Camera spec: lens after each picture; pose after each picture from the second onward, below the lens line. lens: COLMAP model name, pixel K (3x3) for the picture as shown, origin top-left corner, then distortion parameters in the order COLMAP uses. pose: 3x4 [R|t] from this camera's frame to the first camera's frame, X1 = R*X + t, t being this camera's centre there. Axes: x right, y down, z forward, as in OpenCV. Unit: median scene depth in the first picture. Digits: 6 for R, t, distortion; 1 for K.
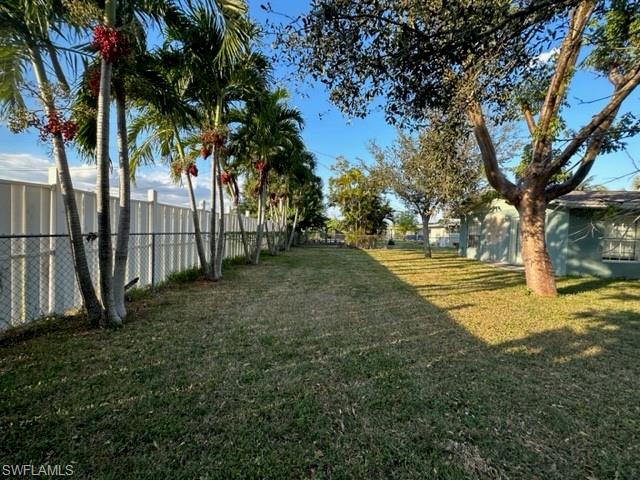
lens RADIAL K [[255.3, 0, 320.4], [0, 255.3, 236.9], [0, 0, 1]] dist [-0.001423, 0.000258]
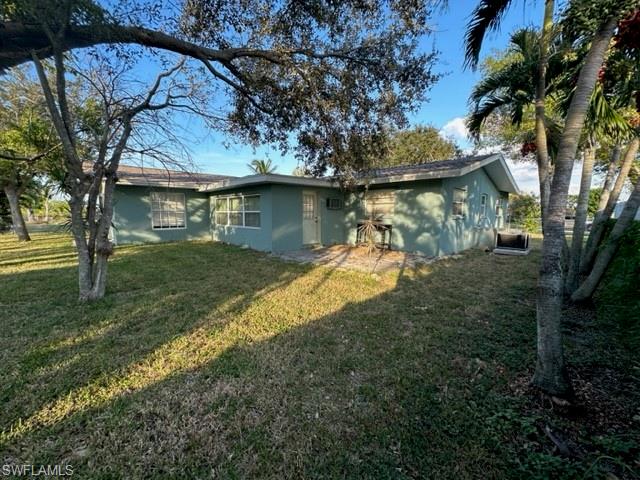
lens RADIAL K [[255.3, 0, 317.9], [0, 255.3, 239.0], [0, 0, 1]] dist [-0.001423, 0.000258]
pose [[0.702756, -0.102854, 0.703957, 0.549662], [0.037655, 0.993485, 0.107566, 0.025245], [-0.710434, -0.049086, 0.702050, -0.292171]]
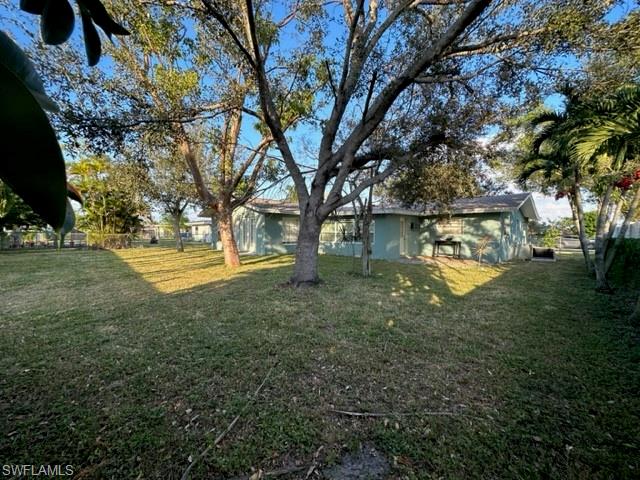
lens RADIAL K [[255.3, 0, 318.6], [0, 255.3, 239.1], [0, 0, 1]] dist [-0.001423, 0.000258]
pose [[0.693401, -0.046095, 0.719076, 0.039860], [0.032510, 0.998937, 0.032686, 0.007853], [-0.719818, 0.000713, 0.694162, -0.237314]]
